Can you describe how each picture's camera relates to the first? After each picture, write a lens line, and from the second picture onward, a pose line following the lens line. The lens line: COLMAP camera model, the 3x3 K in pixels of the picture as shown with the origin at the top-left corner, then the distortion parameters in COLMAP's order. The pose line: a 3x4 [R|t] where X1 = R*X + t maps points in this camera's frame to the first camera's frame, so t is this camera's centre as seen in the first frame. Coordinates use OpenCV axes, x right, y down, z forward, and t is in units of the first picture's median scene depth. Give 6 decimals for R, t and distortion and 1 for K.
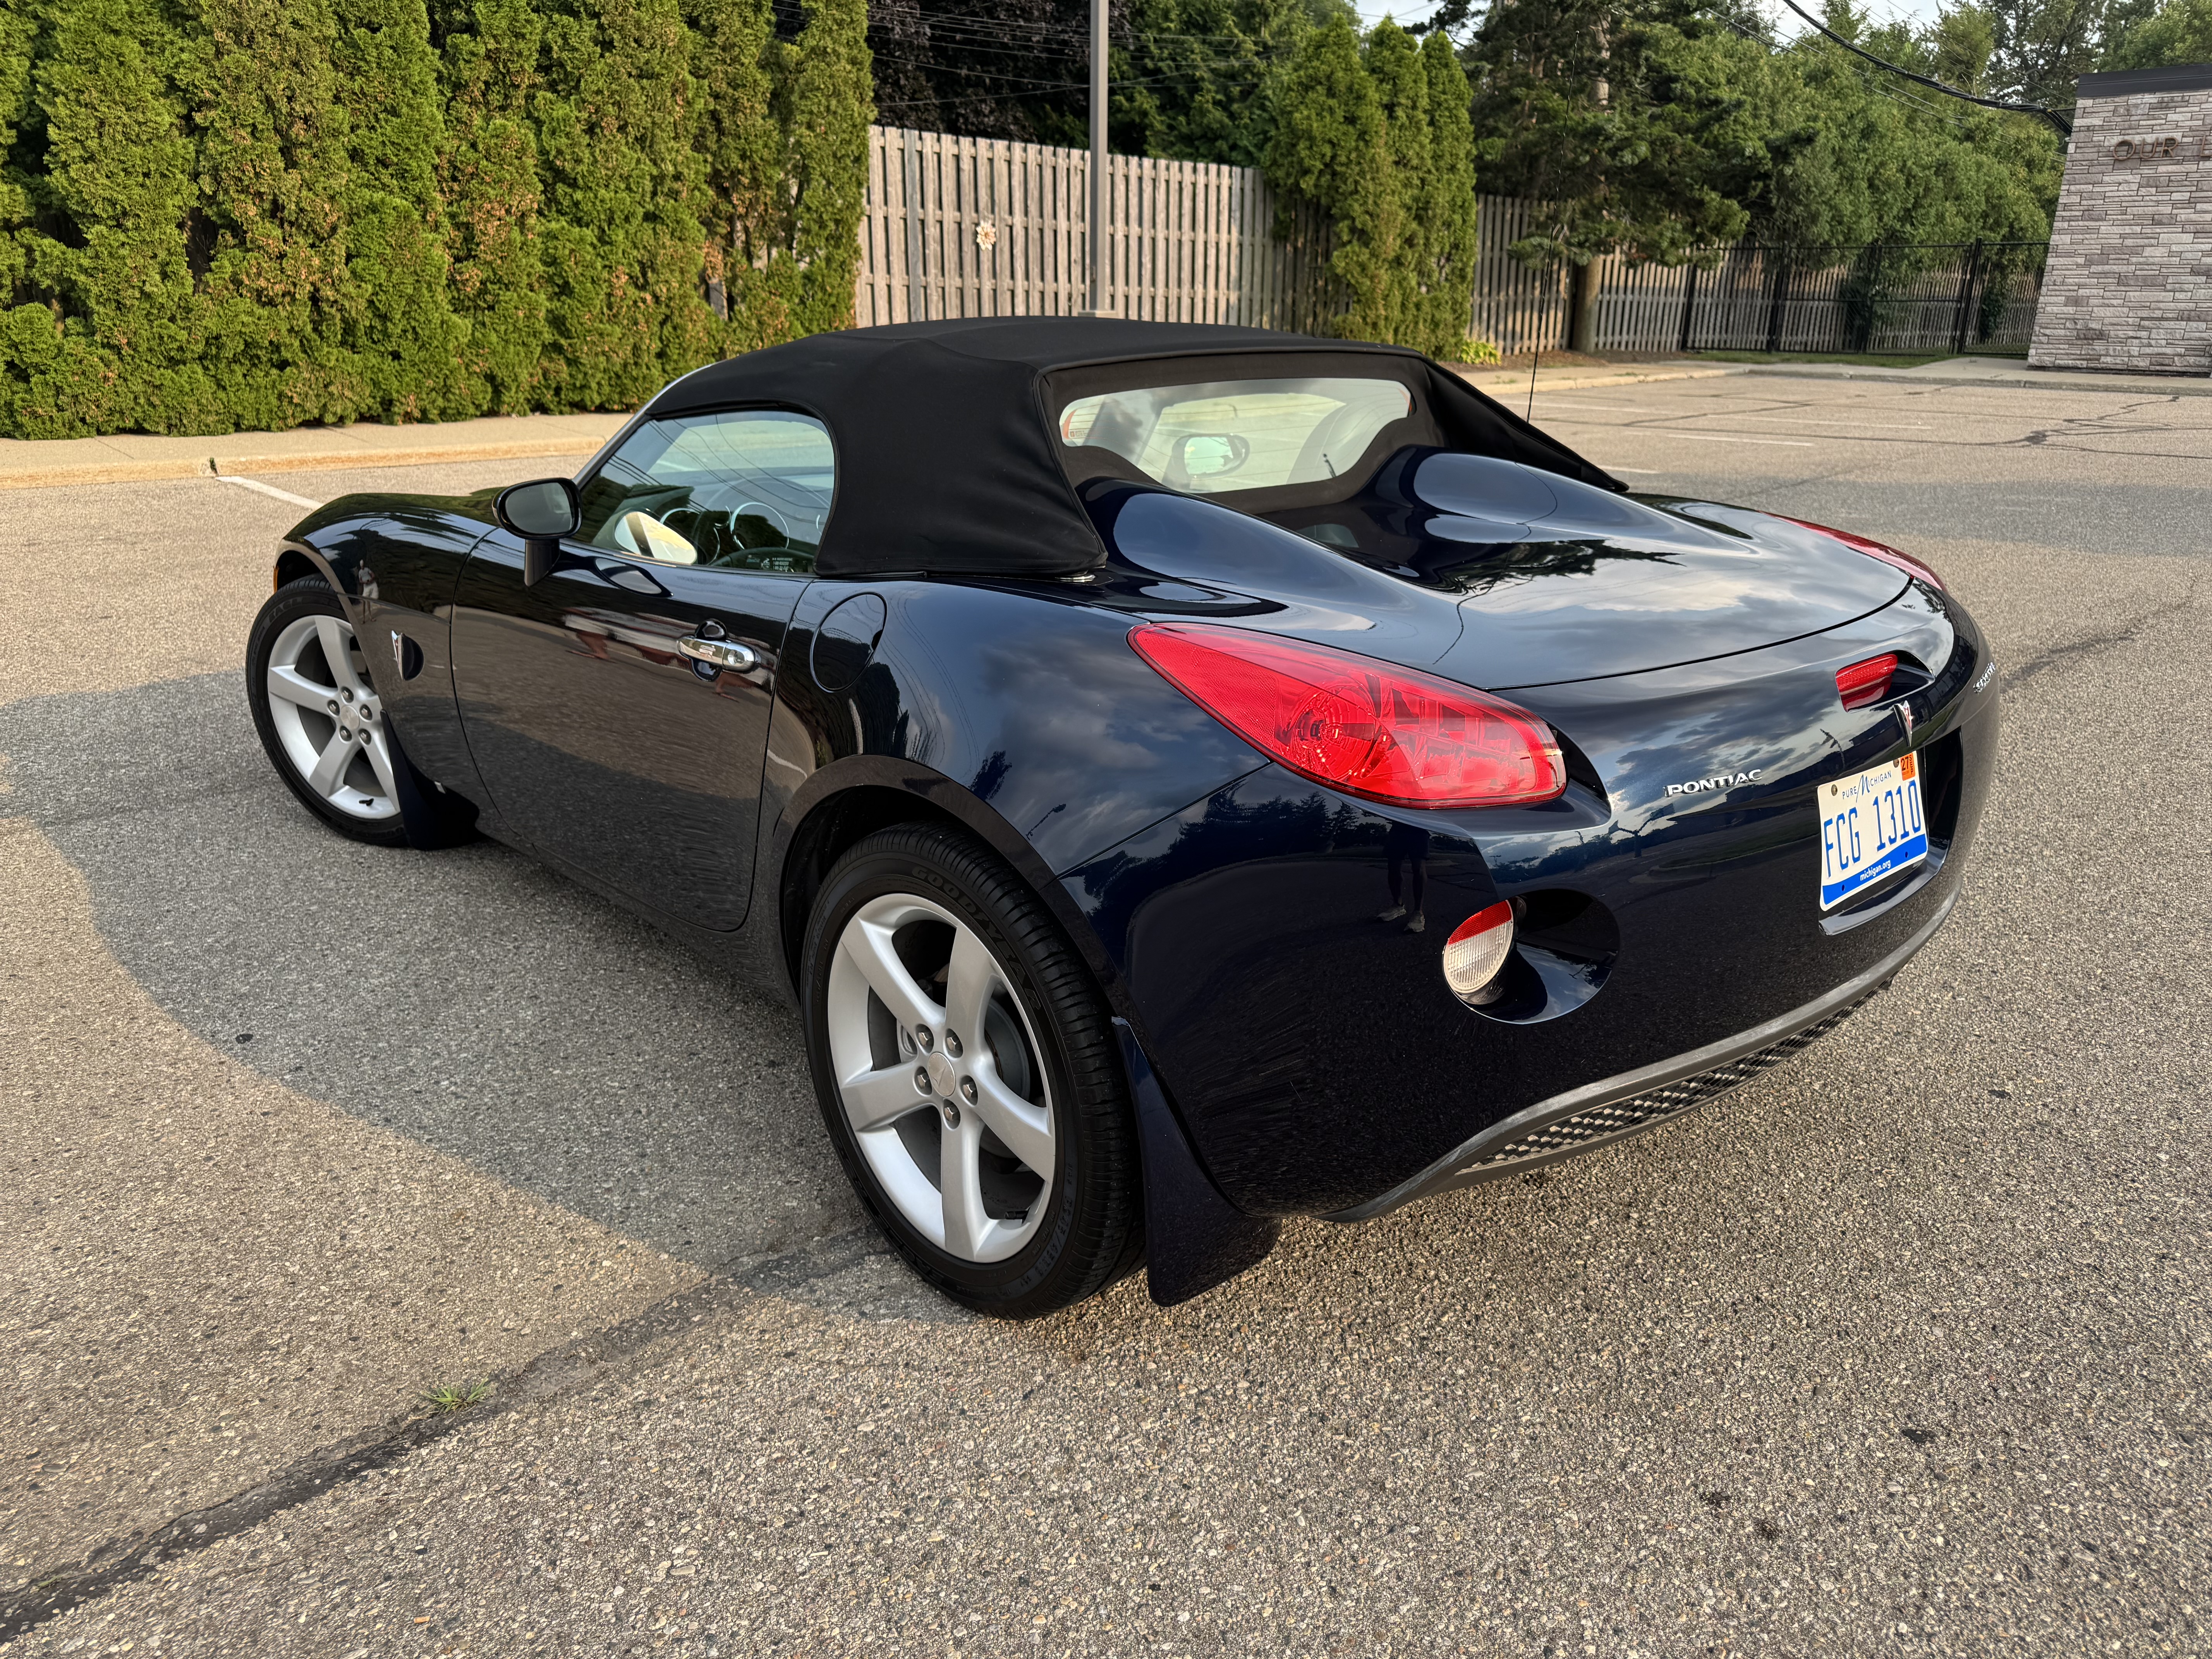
lens RADIAL K [[1570.1, 0, 1095.9], [0, 1570.1, 829.4], [0, 0, 1]] dist [0.008468, -0.009827]
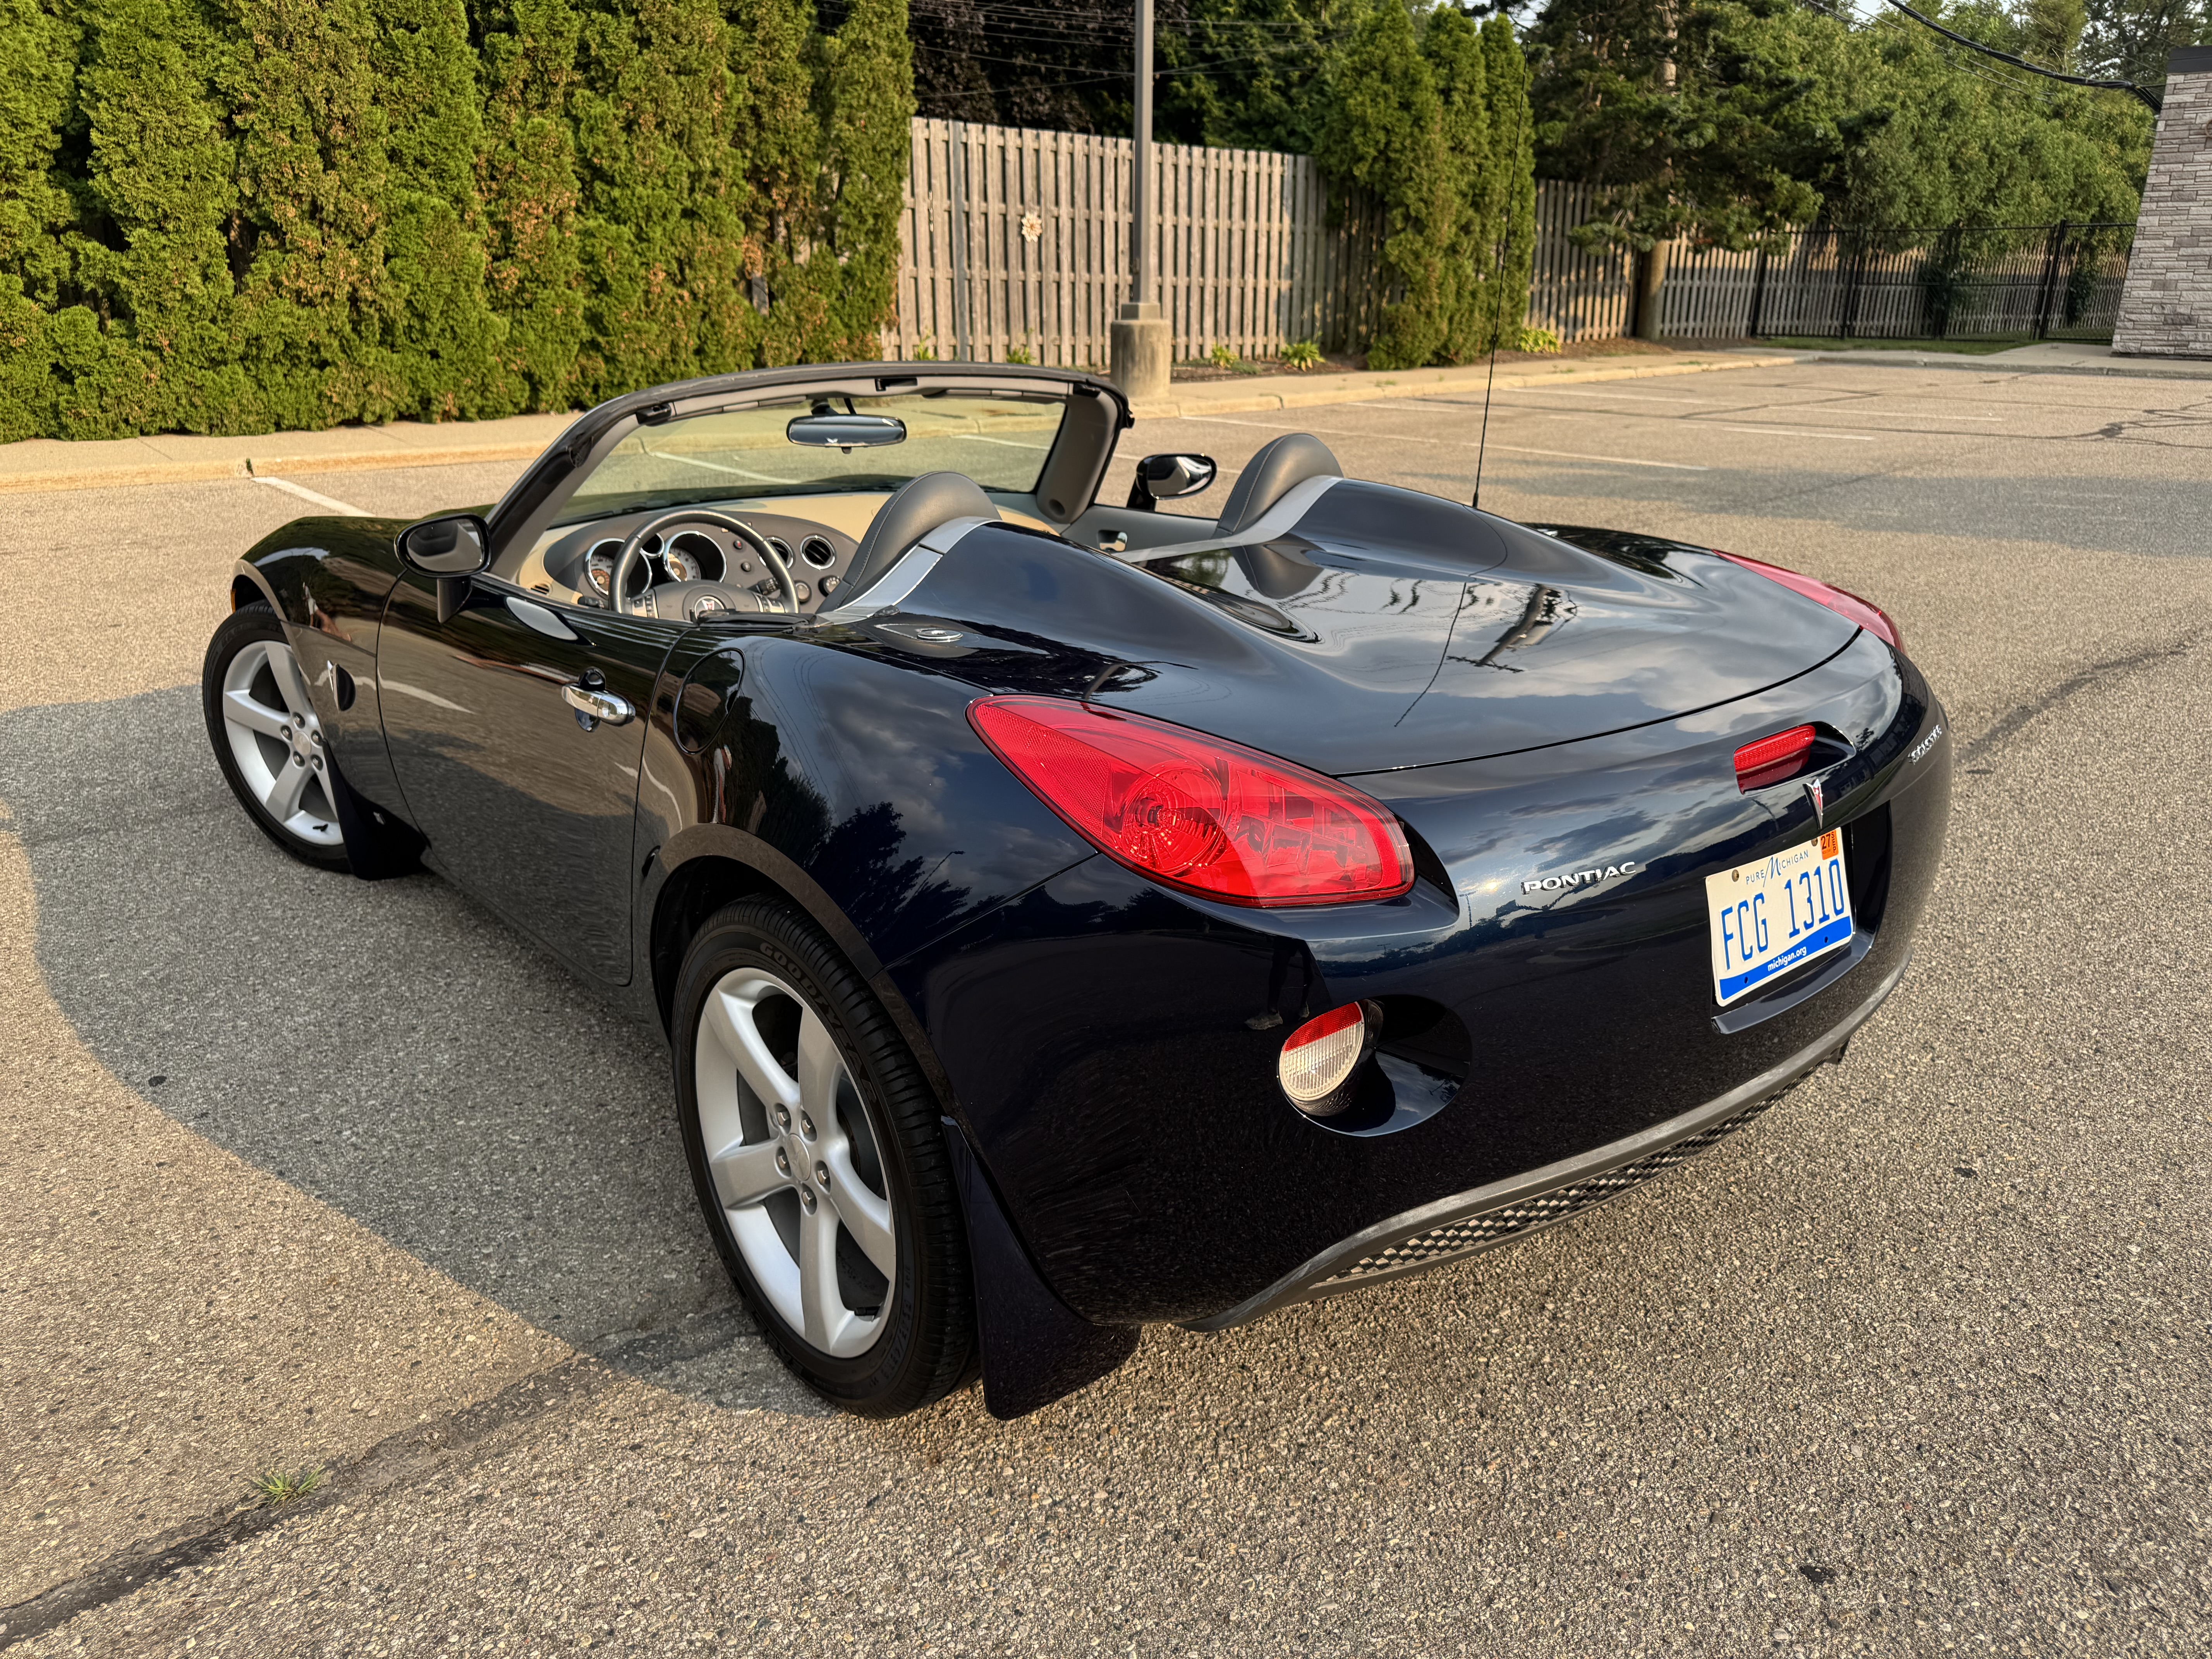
lens RADIAL K [[1570.1, 0, 1095.9], [0, 1570.1, 829.4], [0, 0, 1]] dist [0.008468, -0.009827]
pose [[0.999094, 0.008234, -0.041754, 0.026073], [-0.007870, 0.999930, 0.008873, -0.011464], [0.041825, -0.008536, 0.999089, 0.011575]]
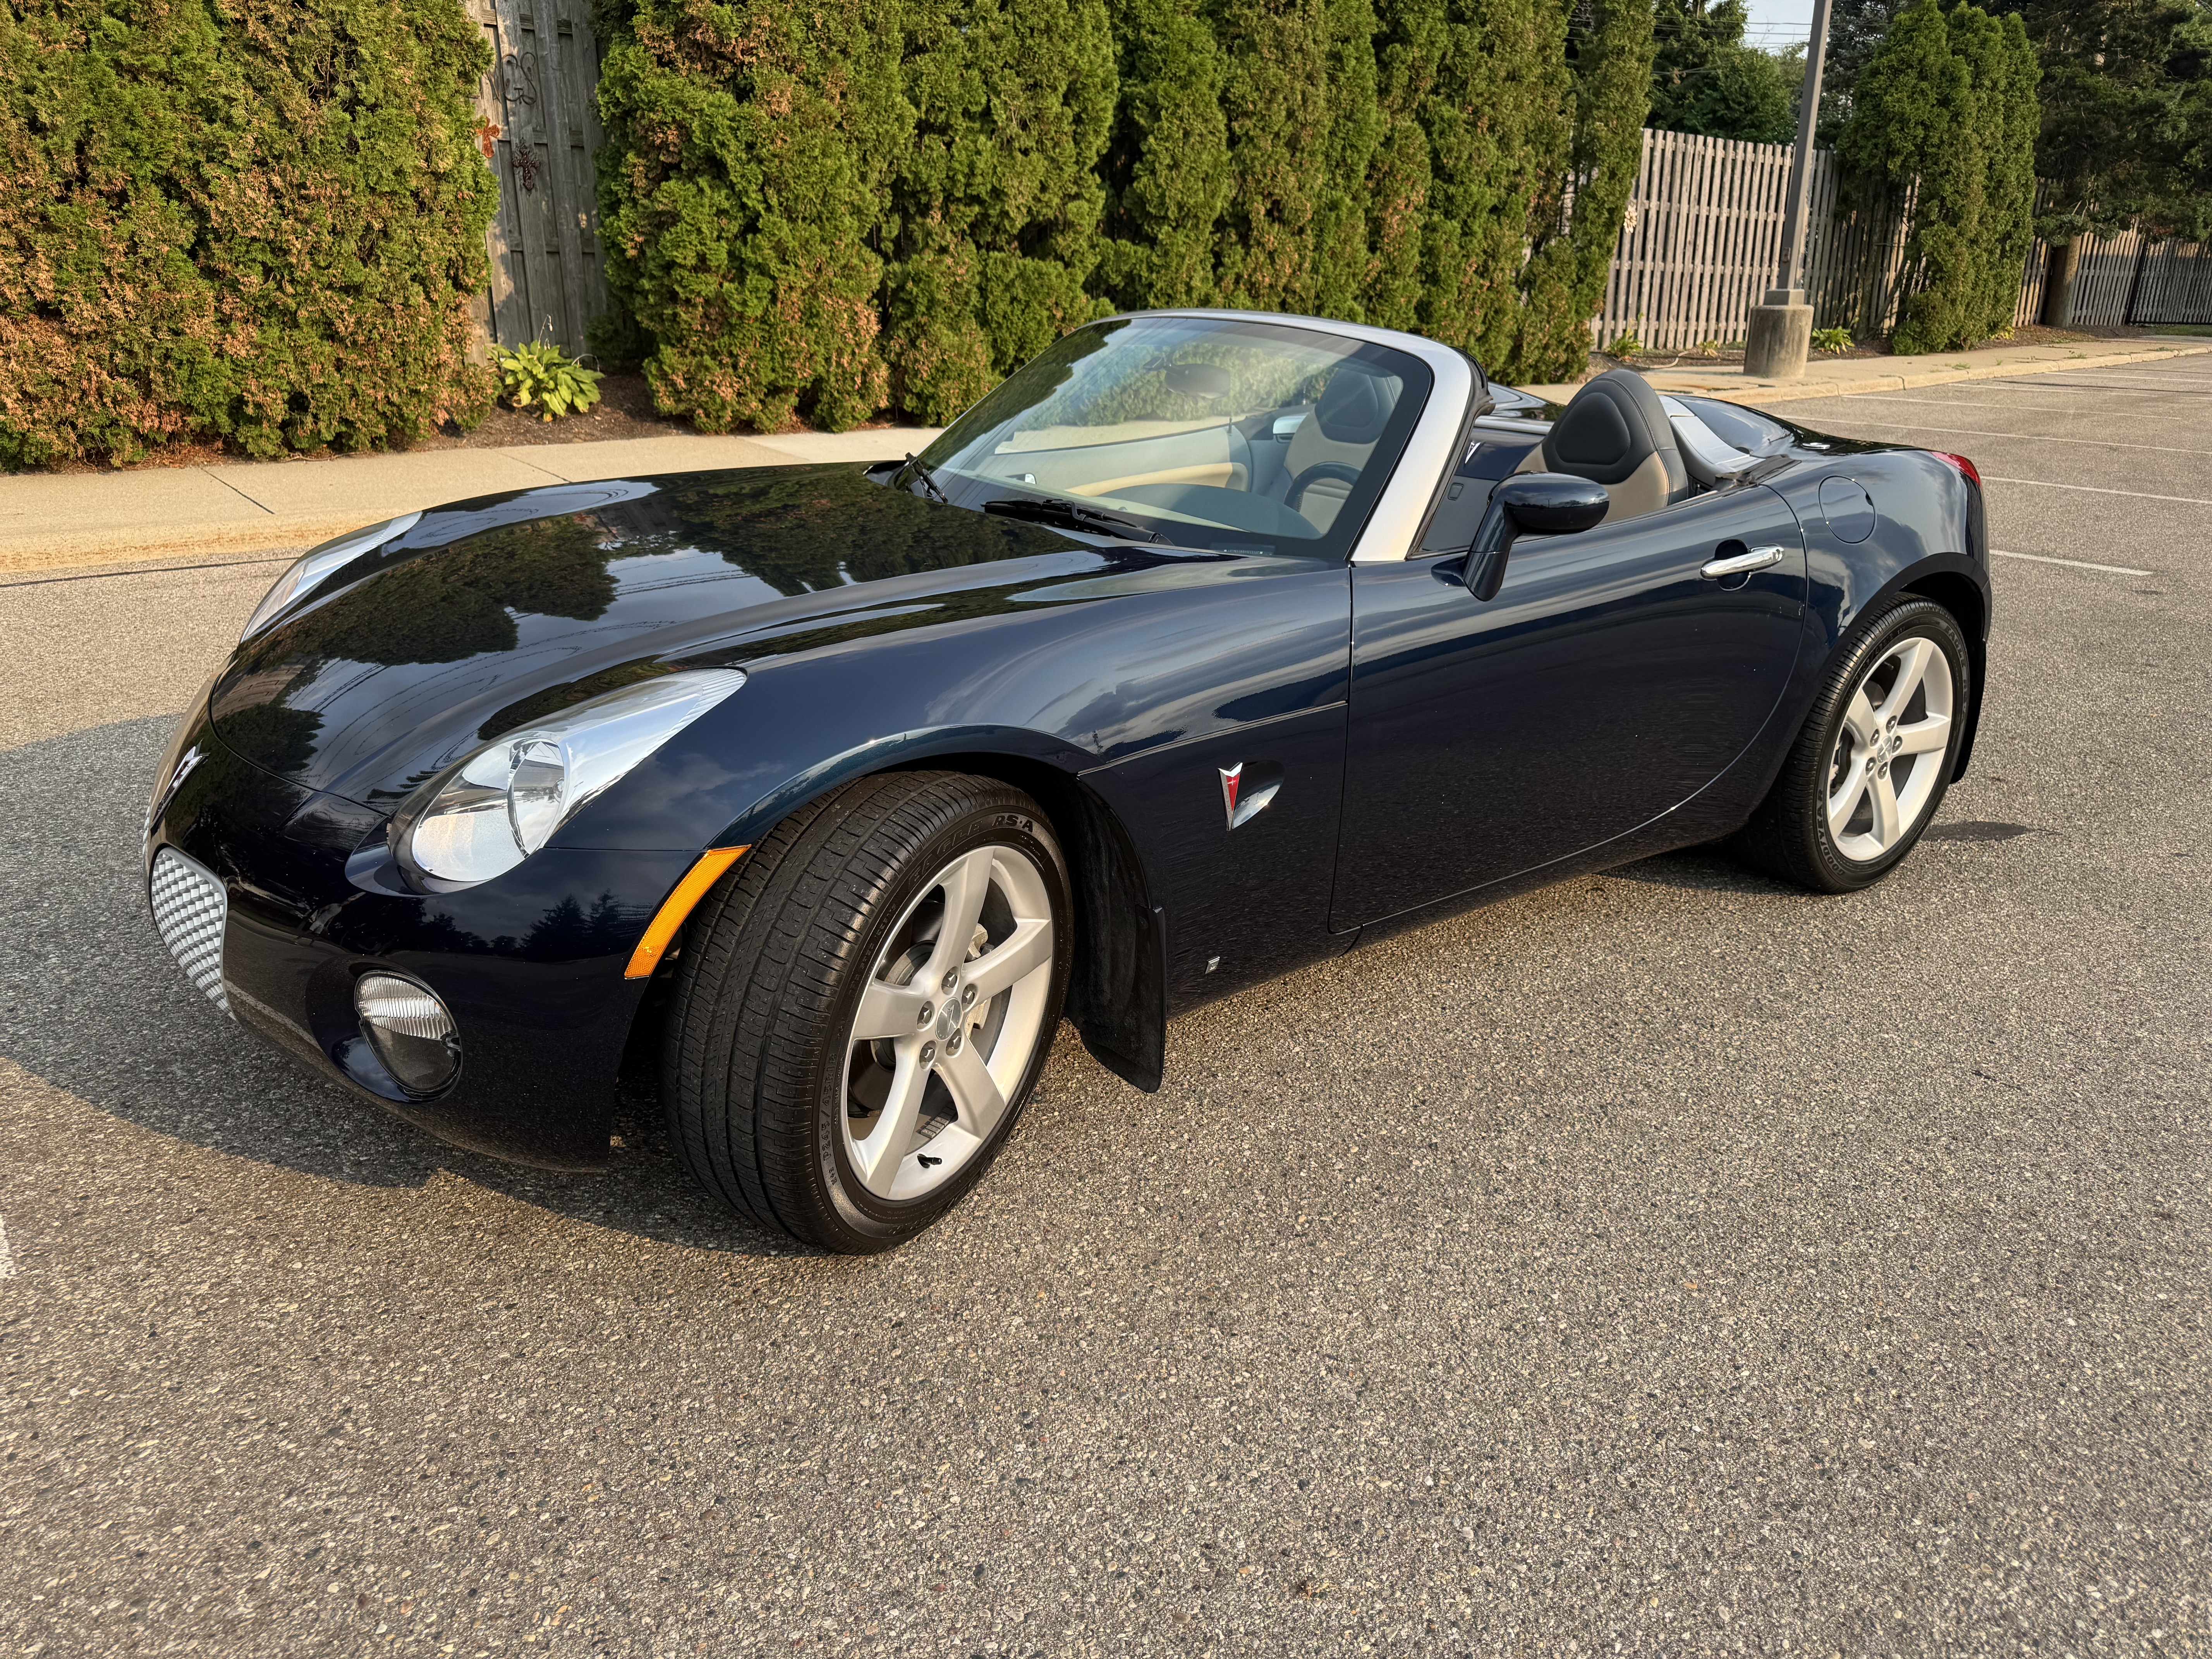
lens RADIAL K [[1570.1, 0, 1095.9], [0, 1570.1, 829.4], [0, 0, 1]] dist [0.008468, -0.009827]
pose [[0.998220, 0.011299, -0.058563, -0.626955], [-0.010506, 0.999849, 0.013829, 0.029097], [0.058710, -0.013189, 0.998188, -0.122529]]
